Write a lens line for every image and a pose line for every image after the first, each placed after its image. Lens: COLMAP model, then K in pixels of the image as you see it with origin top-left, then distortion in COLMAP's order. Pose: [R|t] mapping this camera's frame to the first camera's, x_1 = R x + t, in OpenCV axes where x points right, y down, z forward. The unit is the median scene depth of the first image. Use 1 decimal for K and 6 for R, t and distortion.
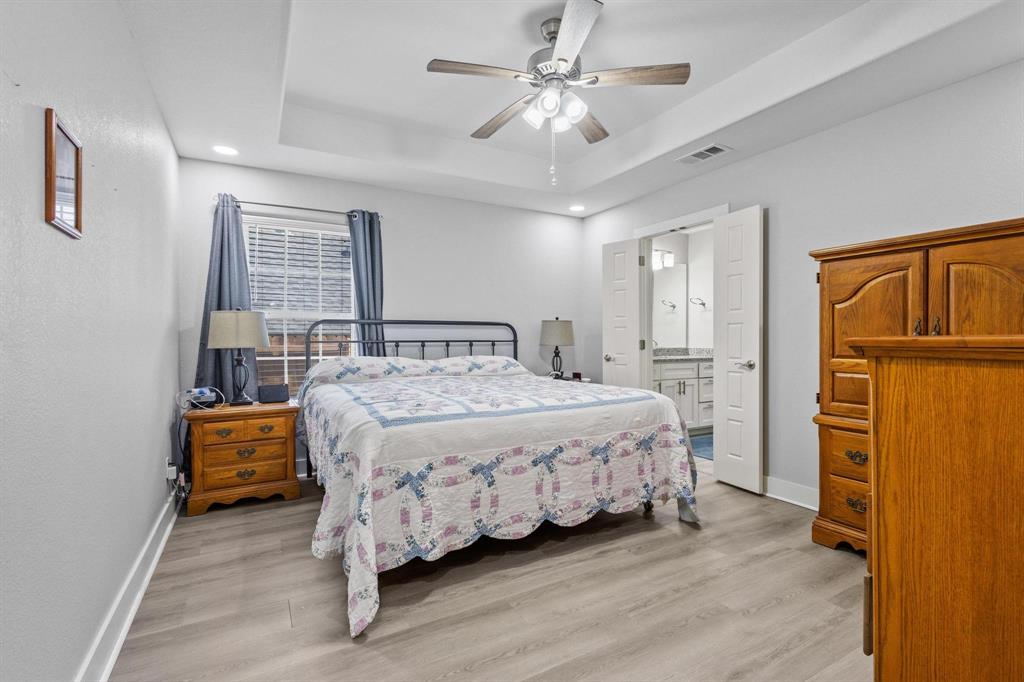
lens RADIAL K [[467.3, 0, 515.8], [0, 467.3, 340.4], [0, 0, 1]] dist [0.007743, -0.000299]
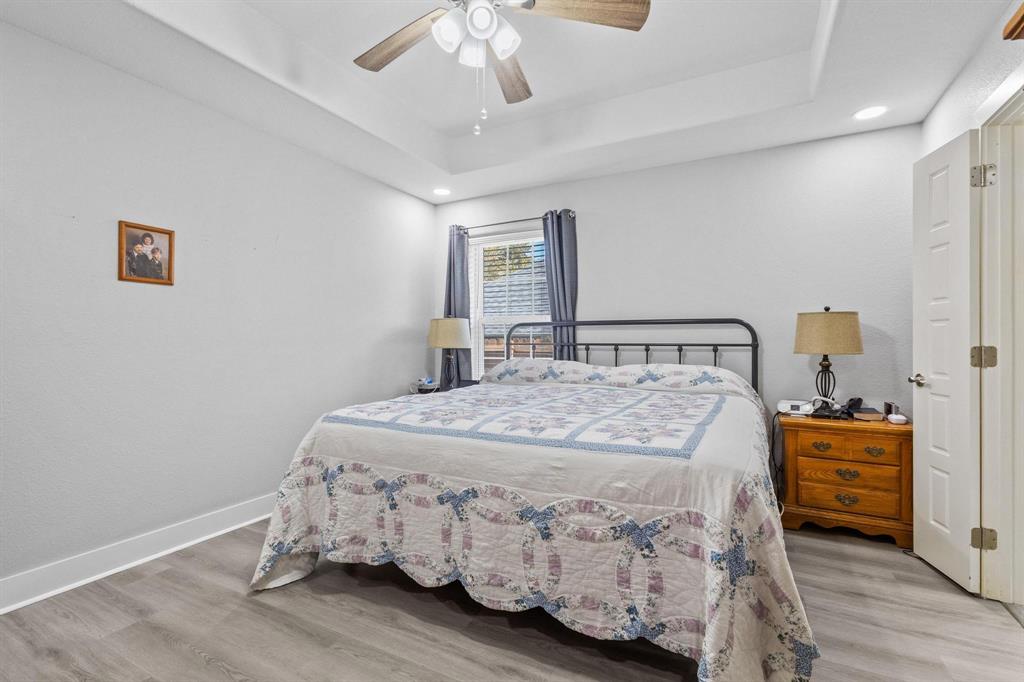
lens RADIAL K [[467.3, 0, 513.7], [0, 467.3, 340.6], [0, 0, 1]] dist [0.007743, -0.000299]
pose [[0.545307, 0.002391, -0.838233, 0.694052], [-0.006075, 0.999981, -0.001099, -0.005444], [0.838214, 0.005691, 0.545311, 0.608802]]
